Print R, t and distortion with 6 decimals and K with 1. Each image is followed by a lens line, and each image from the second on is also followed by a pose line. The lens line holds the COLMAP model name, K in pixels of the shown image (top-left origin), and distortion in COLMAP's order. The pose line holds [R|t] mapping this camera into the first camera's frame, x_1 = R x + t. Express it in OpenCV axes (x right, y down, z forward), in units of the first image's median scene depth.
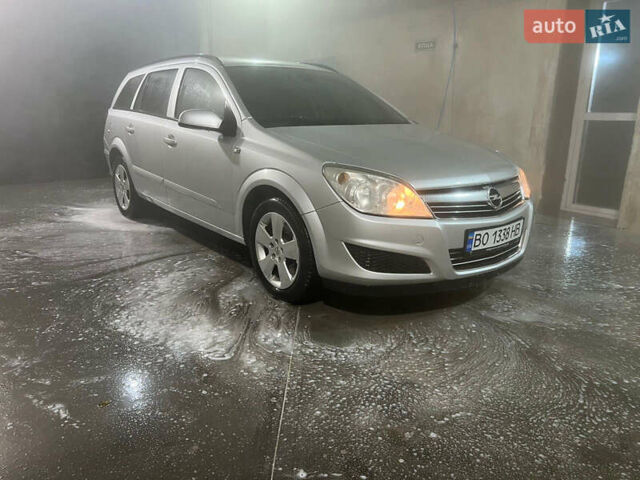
lens RADIAL K [[458.2, 0, 320.0], [0, 458.2, 240.0], [0, 0, 1]] dist [0.105907, 0.000141]
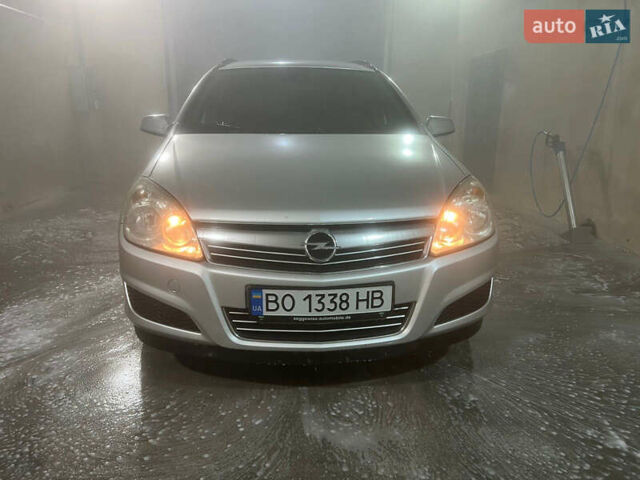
lens RADIAL K [[458.2, 0, 320.0], [0, 458.2, 240.0], [0, 0, 1]] dist [0.105907, 0.000141]
pose [[0.843430, 0.139523, -0.518806, 0.721396], [-0.143786, 0.989084, 0.032241, -0.121323], [0.517640, 0.047403, 0.854284, 0.422420]]
